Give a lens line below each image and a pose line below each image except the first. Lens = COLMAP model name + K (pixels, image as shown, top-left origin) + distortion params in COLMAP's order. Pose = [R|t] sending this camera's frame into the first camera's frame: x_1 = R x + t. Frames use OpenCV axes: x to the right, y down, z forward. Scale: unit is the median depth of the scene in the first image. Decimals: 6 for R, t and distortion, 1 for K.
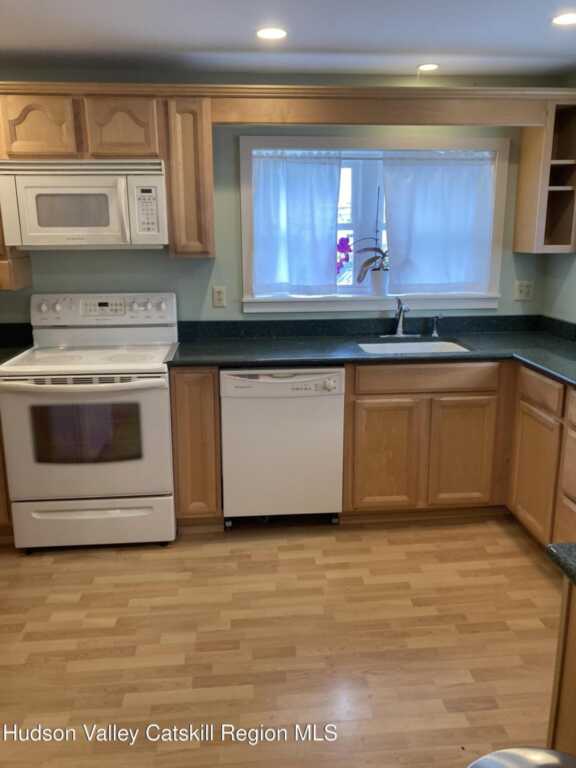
lens RADIAL K [[638.7, 0, 288.4], [0, 638.7, 383.2], [0, 0, 1]] dist [-0.003155, -0.002603]
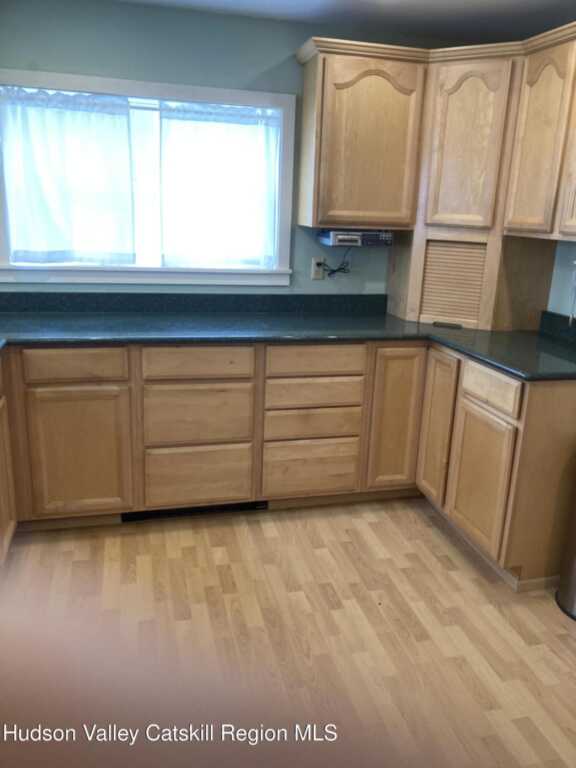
lens RADIAL K [[623.7, 0, 287.7], [0, 623.7, 383.8], [0, 0, 1]] dist [0.012301, 0.002489]
pose [[-0.182497, -0.276247, 0.943601, -0.609861], [0.180967, 0.933884, 0.308403, -0.229232], [-0.966409, 0.227043, -0.120439, 0.929728]]
